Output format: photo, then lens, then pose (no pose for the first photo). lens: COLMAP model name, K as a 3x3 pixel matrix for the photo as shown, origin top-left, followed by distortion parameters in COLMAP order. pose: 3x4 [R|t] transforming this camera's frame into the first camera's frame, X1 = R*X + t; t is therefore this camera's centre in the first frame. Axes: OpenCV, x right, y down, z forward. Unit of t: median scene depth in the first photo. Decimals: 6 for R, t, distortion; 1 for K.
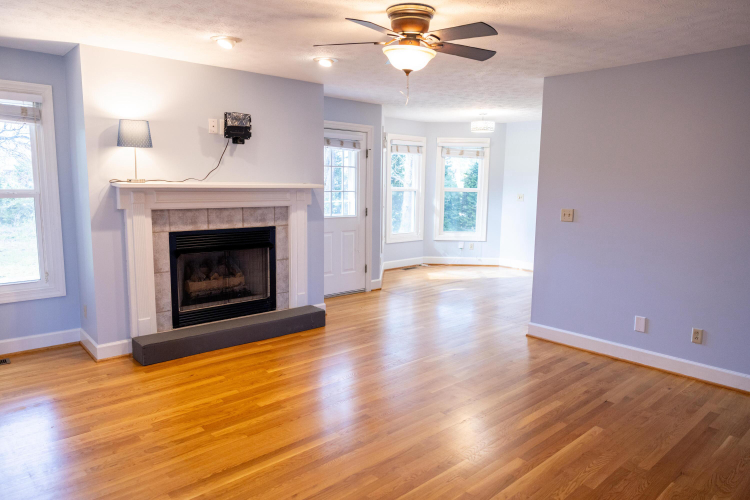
lens RADIAL K [[501.6, 0, 371.6], [0, 501.6, 246.7], [0, 0, 1]] dist [-0.004707, 0.008365]
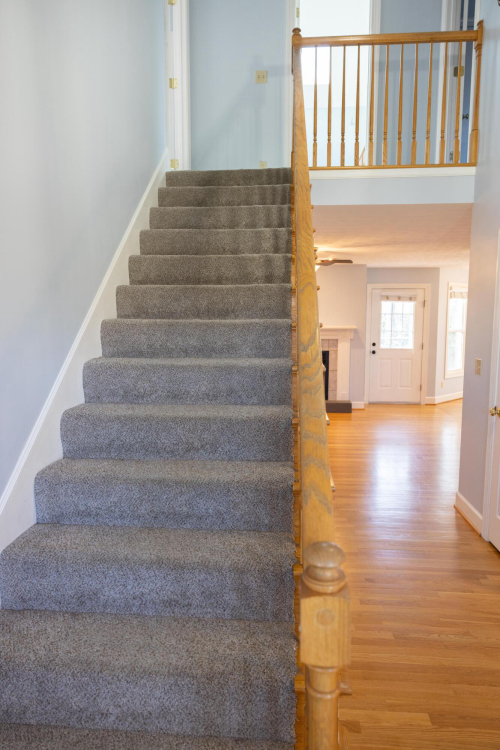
lens RADIAL K [[501.6, 0, 245.3], [0, 501.6, 376.0], [0, 0, 1]] dist [-0.004707, 0.008365]
pose [[0.690051, 0.068637, -0.720499, 0.855744], [-0.086661, 0.996167, 0.011899, 0.049725], [0.718554, 0.054228, 0.693354, -0.394334]]
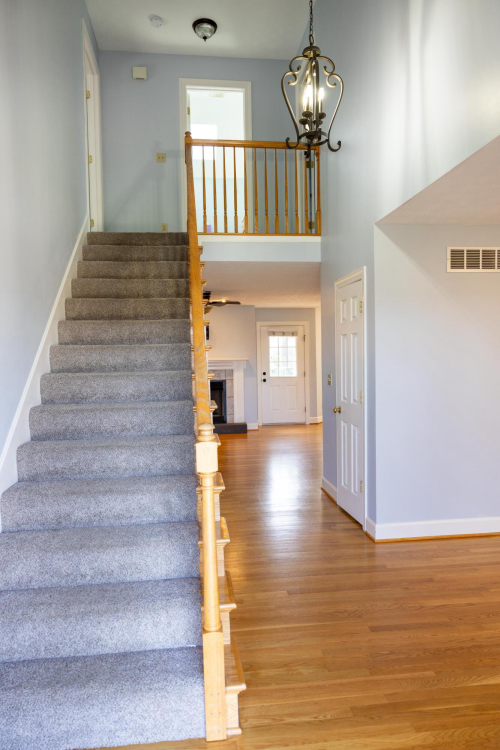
lens RADIAL K [[501.6, 0, 248.7], [0, 501.6, 376.5], [0, 0, 1]] dist [-0.004707, 0.008365]
pose [[0.820788, -0.006742, -0.571193, 1.006152], [-0.046152, 0.995879, -0.078074, 0.096202], [0.569365, 0.090444, 0.817094, -0.557622]]
